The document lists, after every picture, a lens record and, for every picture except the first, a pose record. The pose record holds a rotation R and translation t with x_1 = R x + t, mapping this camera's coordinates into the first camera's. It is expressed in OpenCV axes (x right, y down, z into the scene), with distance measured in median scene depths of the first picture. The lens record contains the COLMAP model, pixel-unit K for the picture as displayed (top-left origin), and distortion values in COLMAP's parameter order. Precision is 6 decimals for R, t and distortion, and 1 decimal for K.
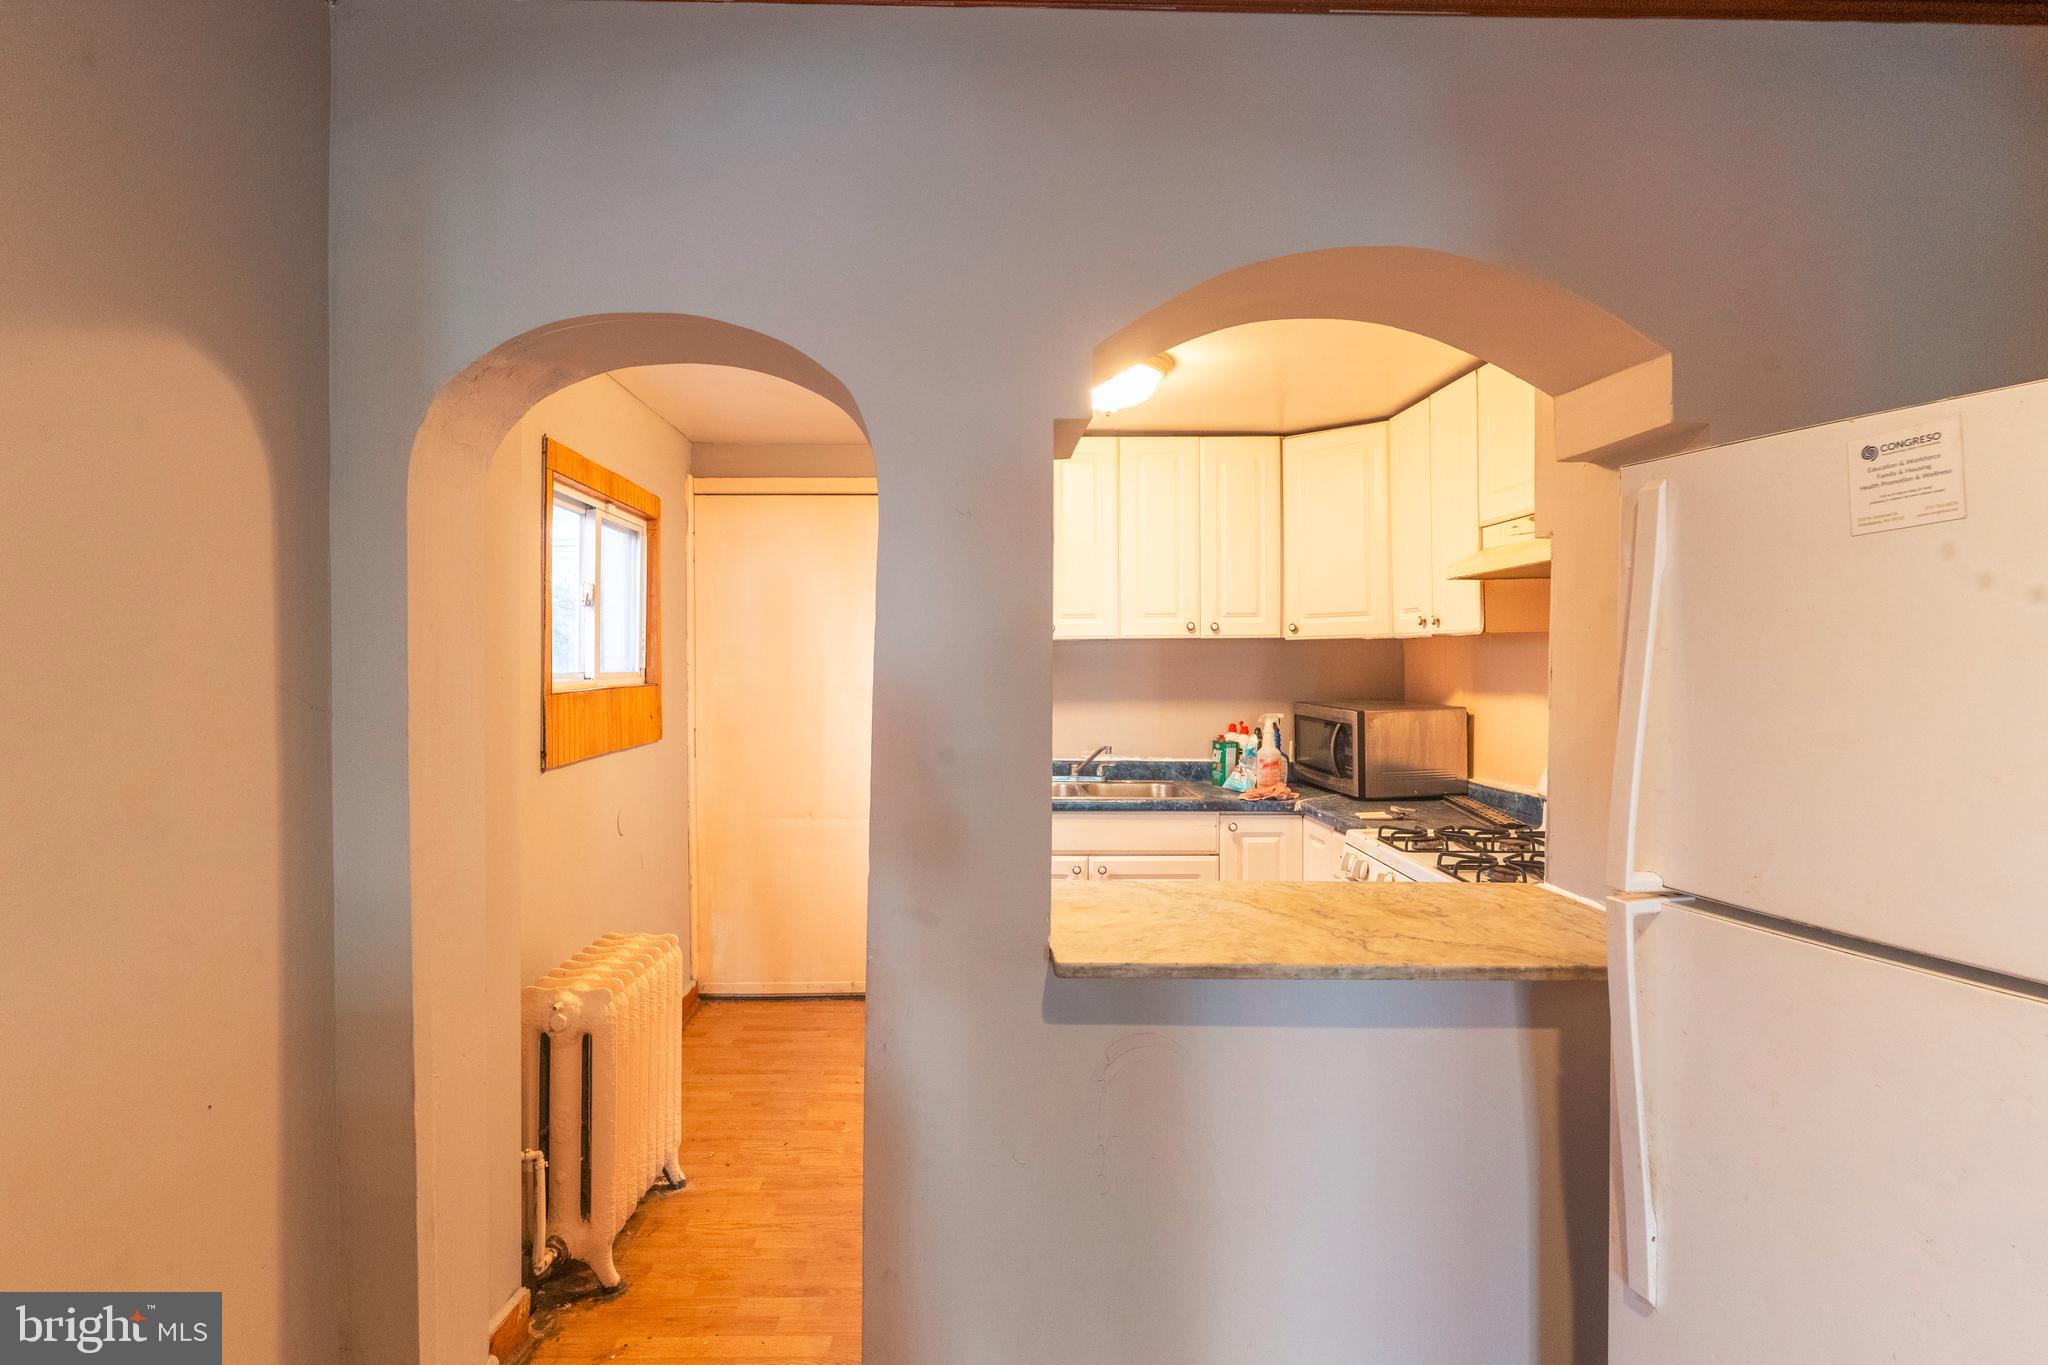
lens RADIAL K [[1013.8, 0, 1024.0], [0, 1013.8, 682.5], [0, 0, 1]] dist [0.000225, 0.000021]
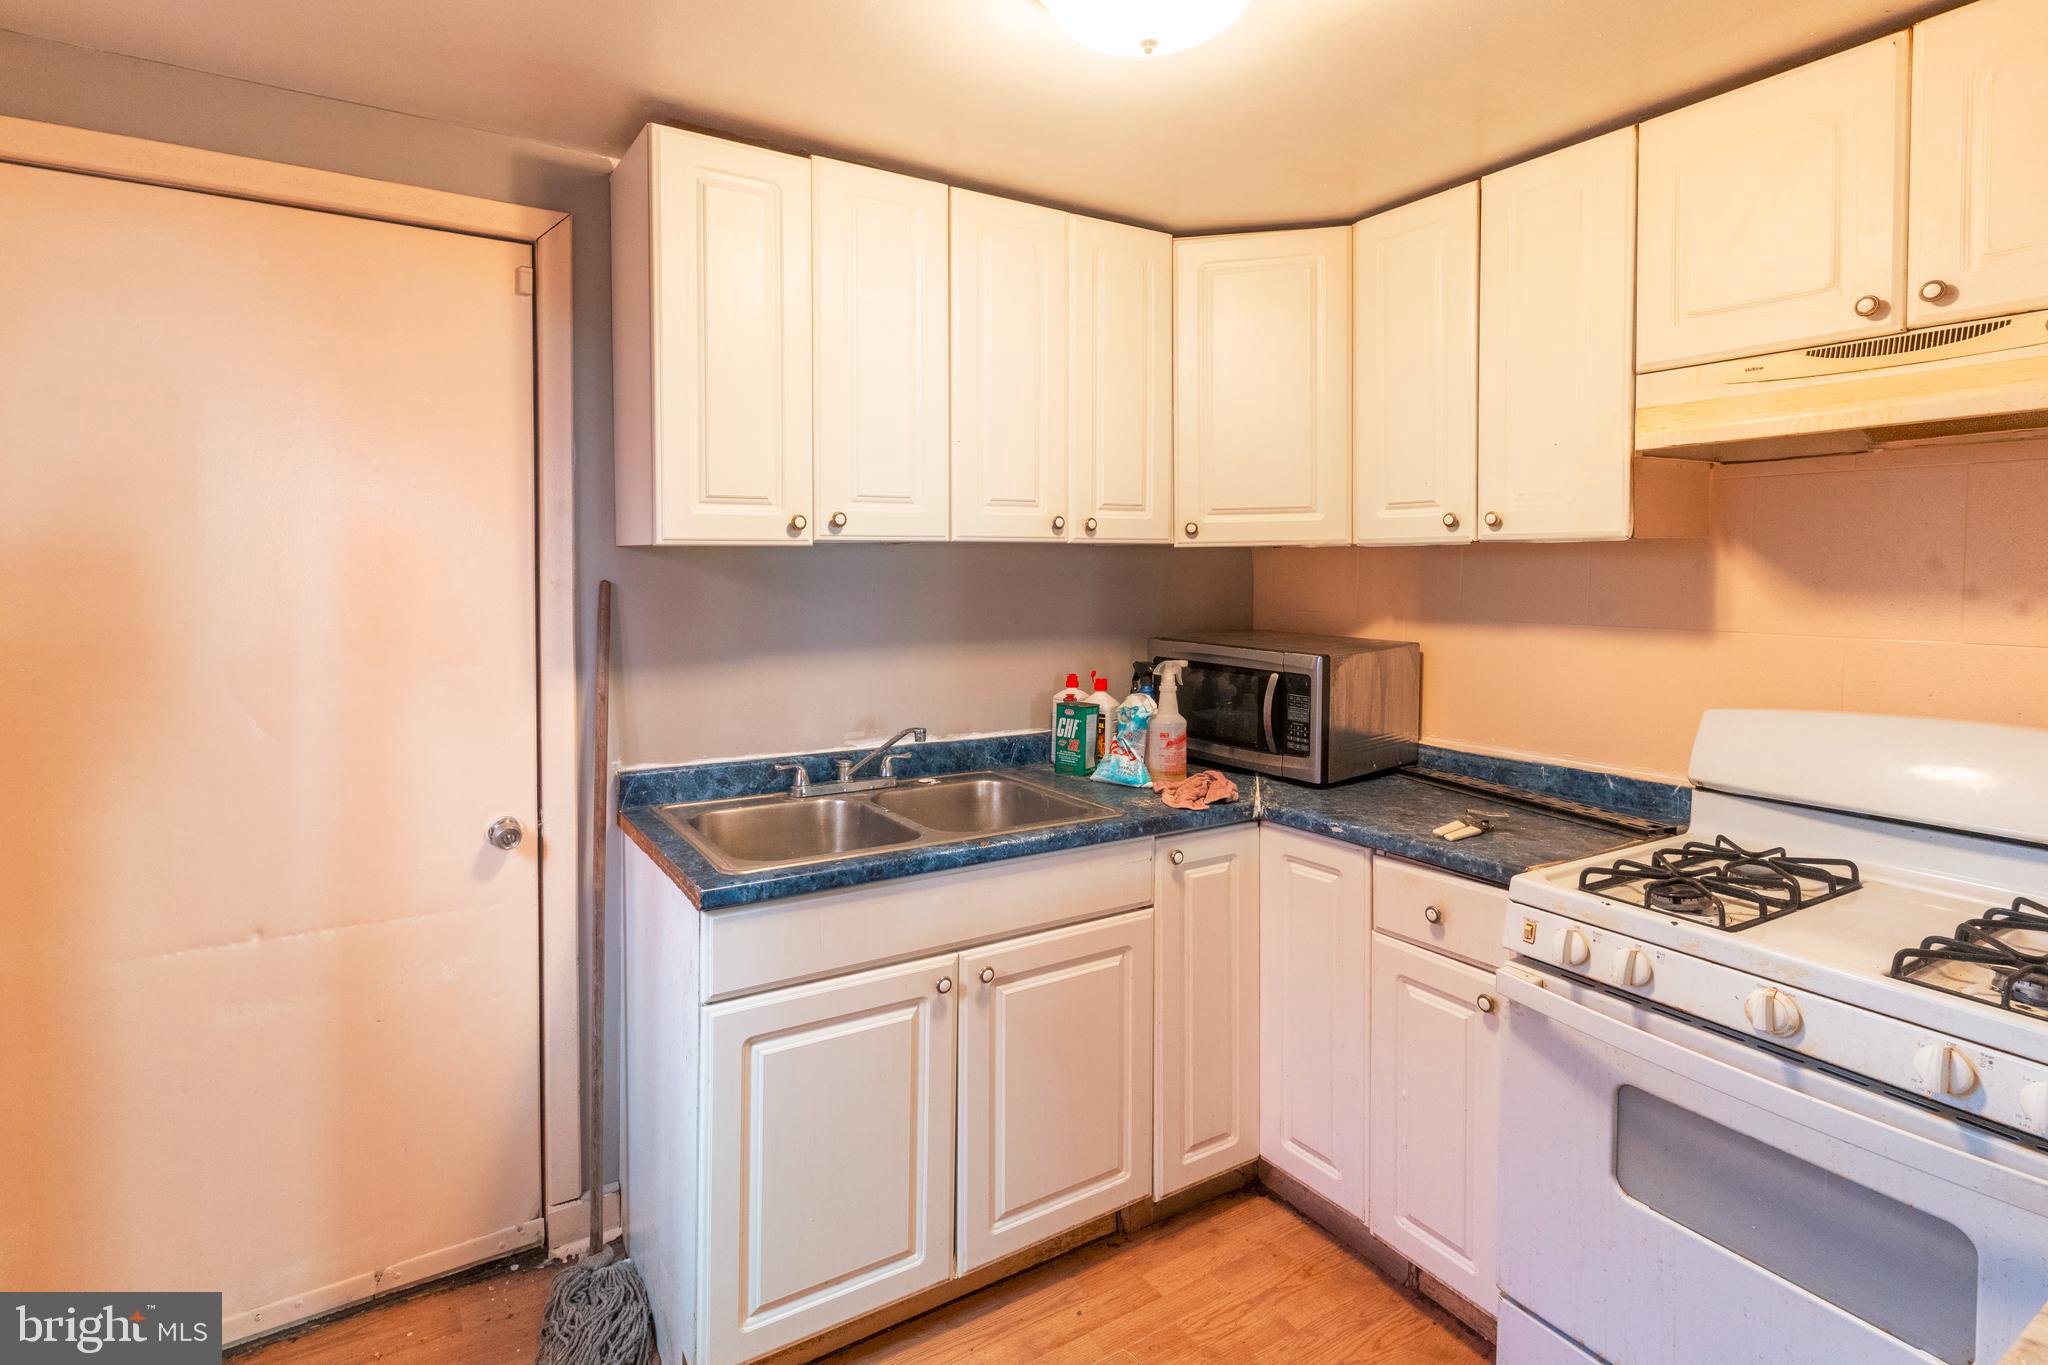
lens RADIAL K [[976.7, 0, 1027.7], [0, 976.7, 597.5], [0, 0, 1]] dist [0.000556, 0.000041]
pose [[0.860463, -0.011657, 0.509380, -0.151096], [0.010302, 0.999932, 0.005479, -0.014038], [-0.509409, 0.000533, 0.860524, 0.508194]]
